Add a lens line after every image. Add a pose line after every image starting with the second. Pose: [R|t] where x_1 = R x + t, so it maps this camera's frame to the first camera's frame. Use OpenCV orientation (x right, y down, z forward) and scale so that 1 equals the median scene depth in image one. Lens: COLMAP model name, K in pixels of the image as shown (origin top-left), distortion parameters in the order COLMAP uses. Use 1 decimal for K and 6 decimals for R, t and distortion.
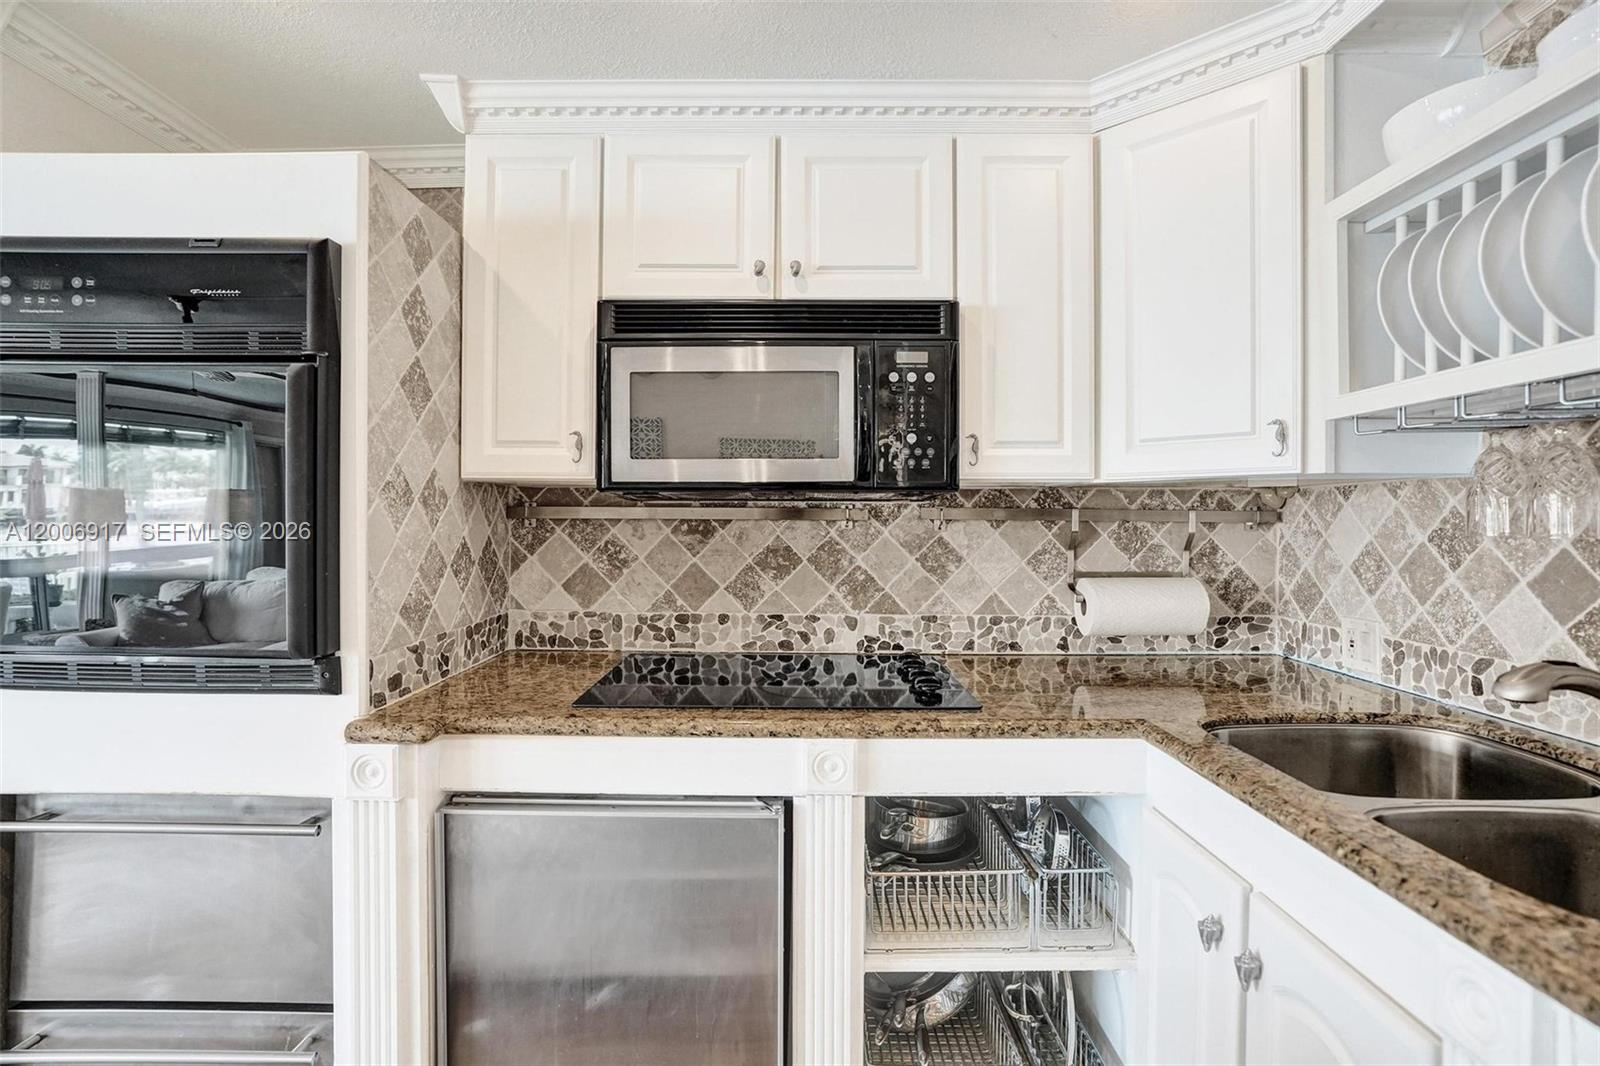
lens RADIAL K [[777.7, 0, 799.8], [0, 777.7, 529.7], [0, 0, 1]] dist [-0.056645, 0.027278]
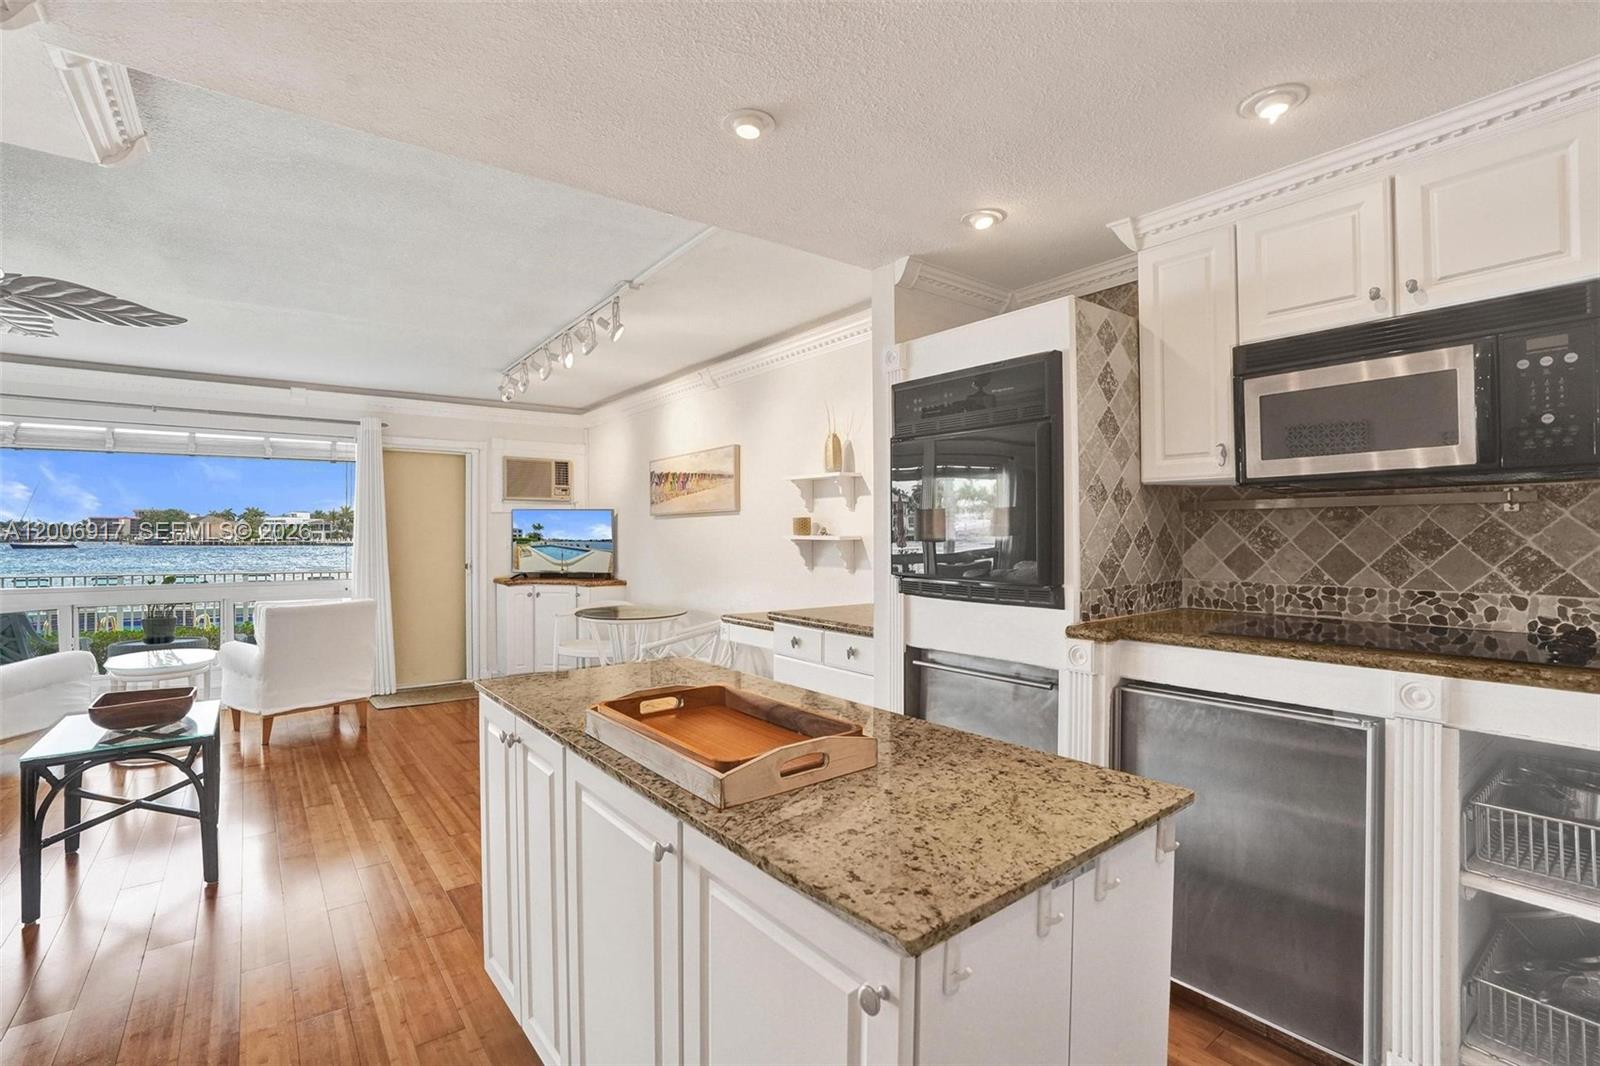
lens RADIAL K [[736.2, 0, 800.0], [0, 736.2, 533.0], [0, 0, 1]] dist [-0.070977, 0.024140]
pose [[0.609065, -0.010167, -0.793055, 0.226274], [-0.000610, 0.999912, -0.013287, 0.041850], [0.793120, 0.008576, 0.609005, -0.315547]]
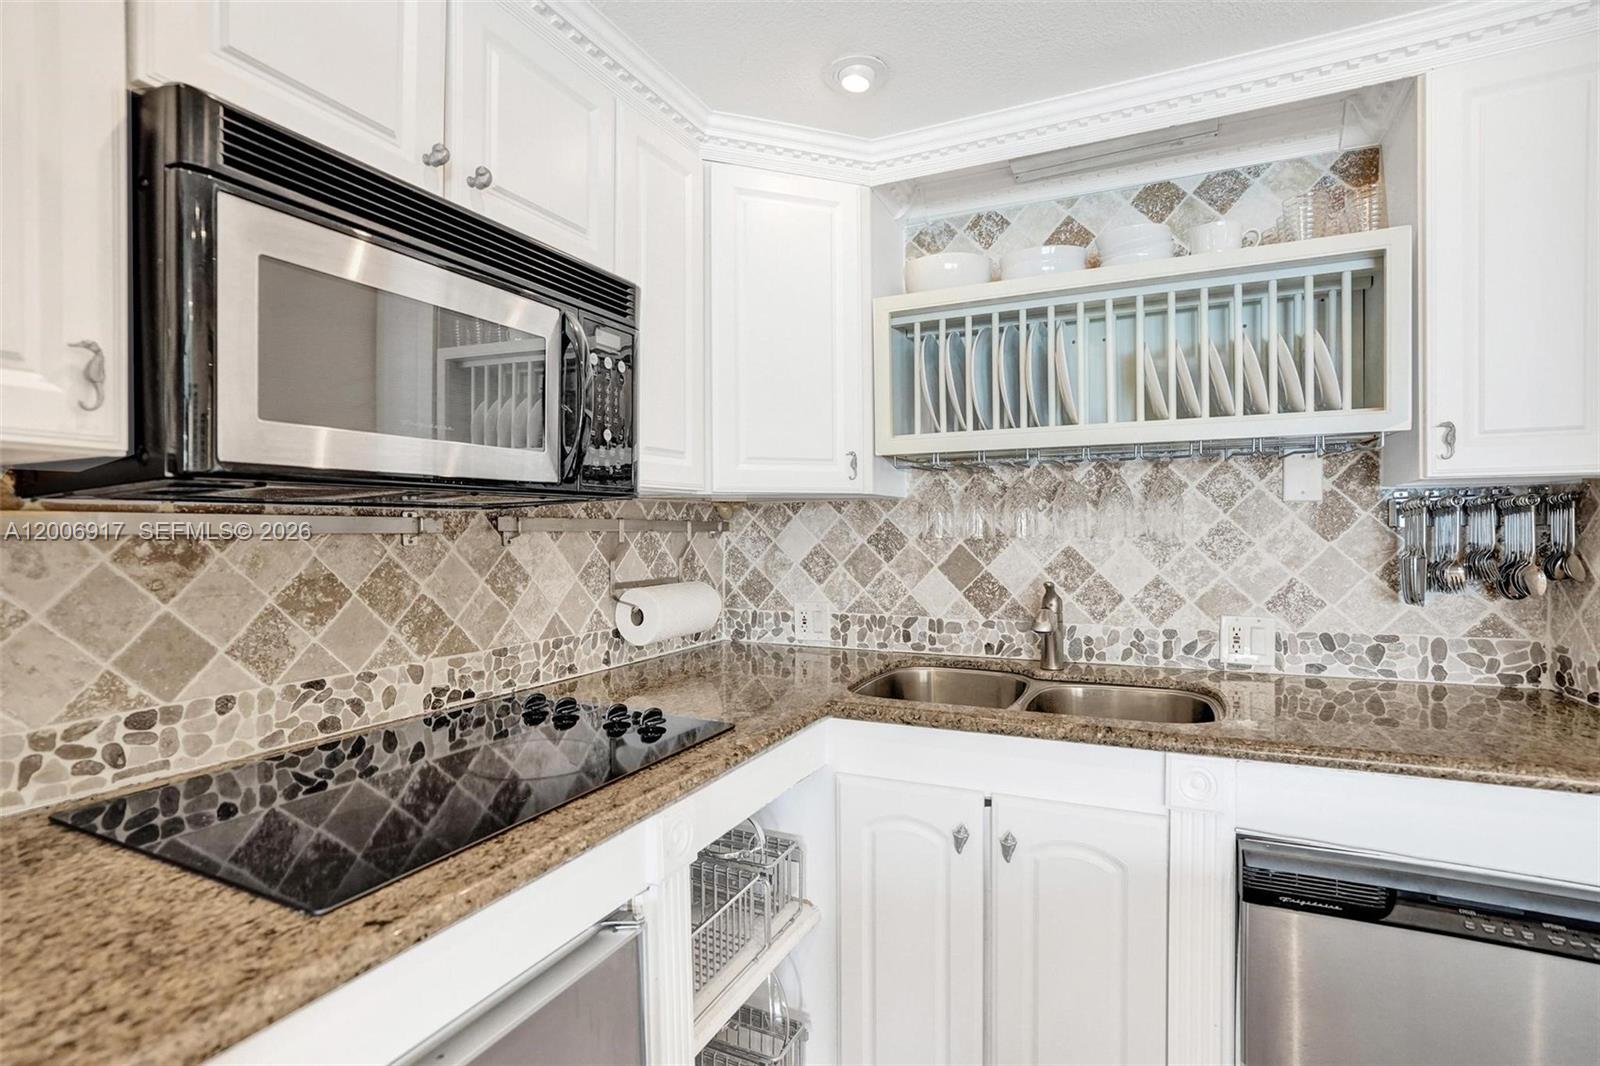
lens RADIAL K [[760.1, 0, 800.0], [0, 760.1, 533.0], [0, 0, 1]] dist [-0.056261, 0.025446]
pose [[0.437500, -0.010631, 0.899155, -0.417139], [0.019287, 0.999811, 0.002437, -0.007299], [-0.899011, 0.016275, 0.437623, 0.373065]]
